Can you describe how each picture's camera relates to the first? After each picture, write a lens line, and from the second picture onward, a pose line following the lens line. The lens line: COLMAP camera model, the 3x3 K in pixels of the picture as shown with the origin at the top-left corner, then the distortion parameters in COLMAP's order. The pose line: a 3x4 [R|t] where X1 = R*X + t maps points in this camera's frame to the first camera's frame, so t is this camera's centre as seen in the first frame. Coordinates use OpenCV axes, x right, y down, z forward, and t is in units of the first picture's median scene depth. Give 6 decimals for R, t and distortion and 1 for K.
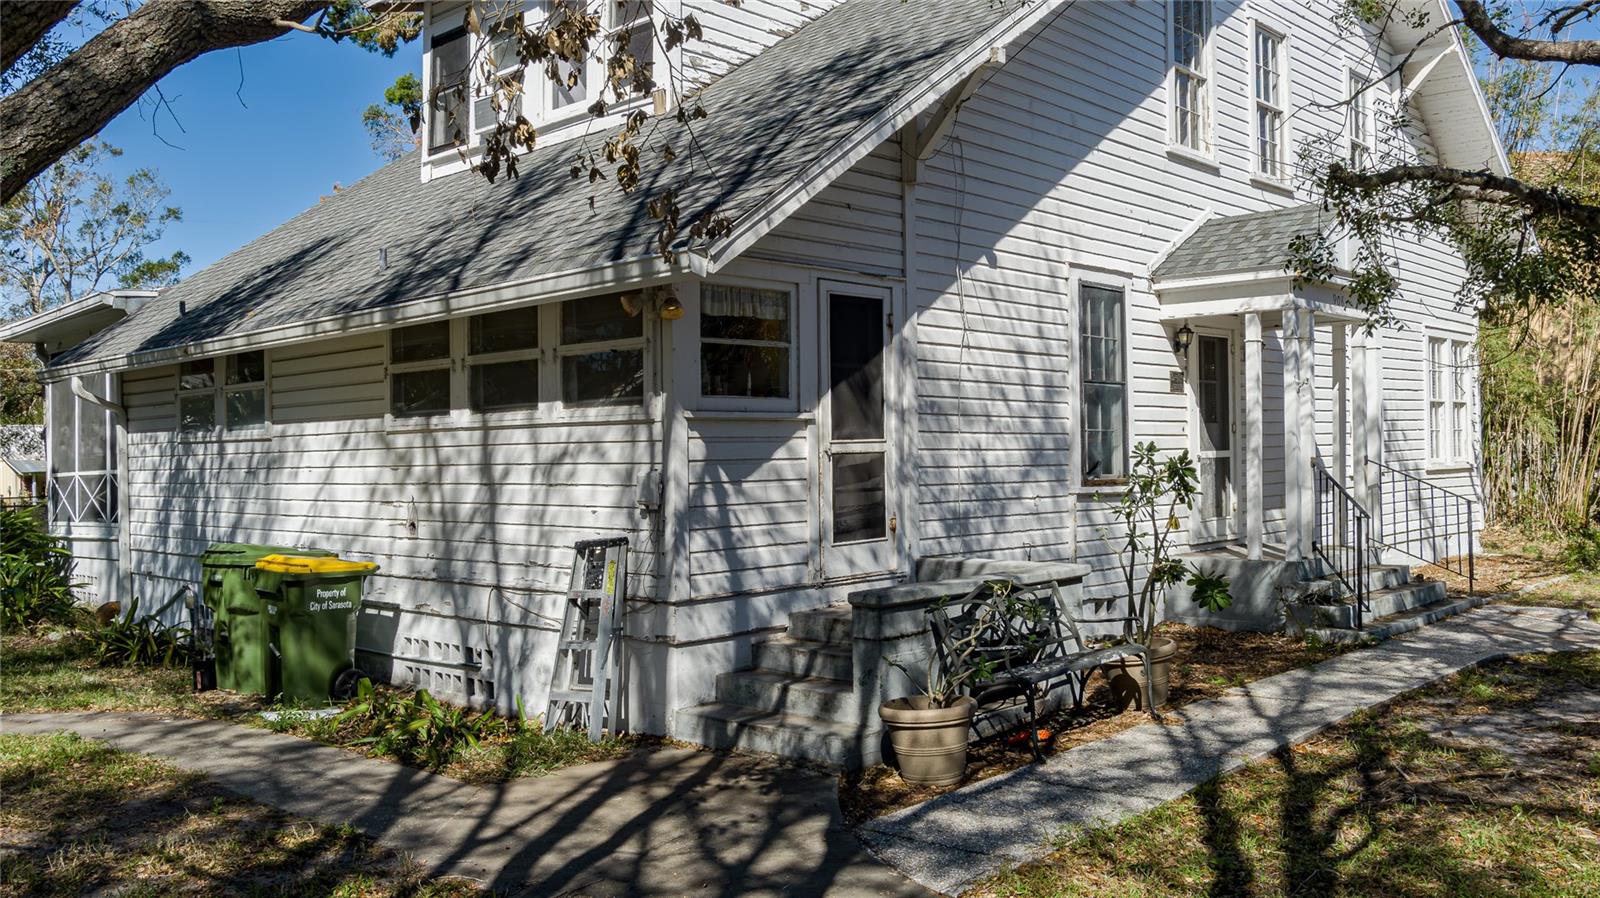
lens RADIAL K [[1290.0, 0, 800.0], [0, 1290.0, 449.0], [0, 0, 1]] dist [-0.003938, -0.001868]
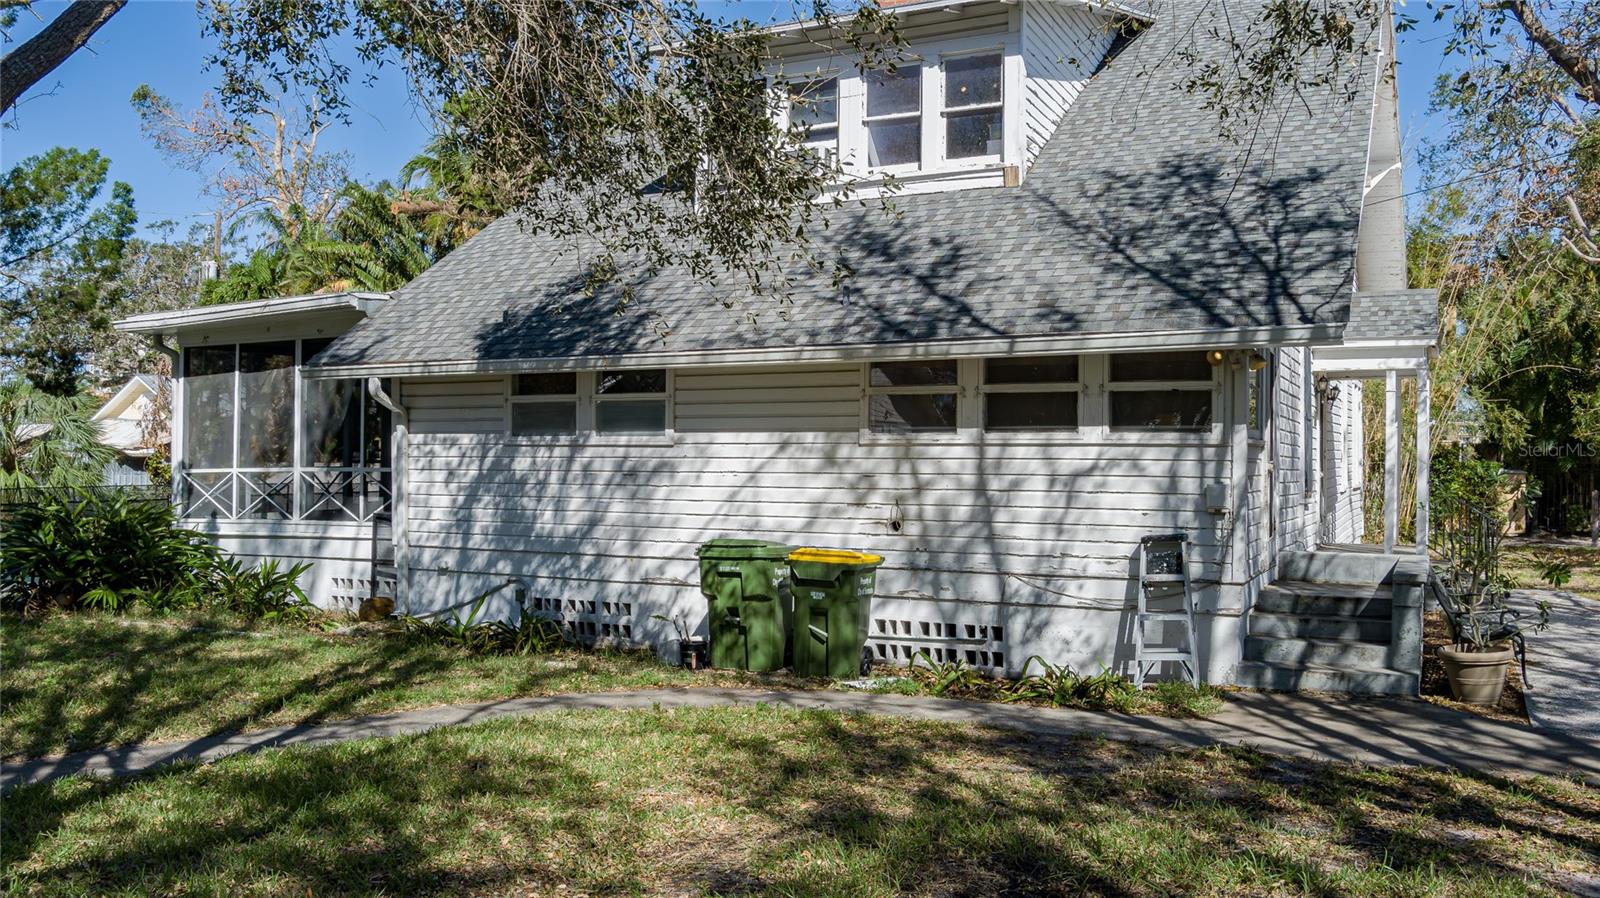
lens RADIAL K [[1243.3, 0, 800.8], [0, 1243.3, 502.3], [0, 0, 1]] dist [-0.005489, -0.001573]
pose [[0.959152, 0.013708, 0.282558, -0.742208], [-0.023919, 0.999178, 0.032717, 0.004069], [-0.281877, -0.038139, 0.958692, -0.081326]]
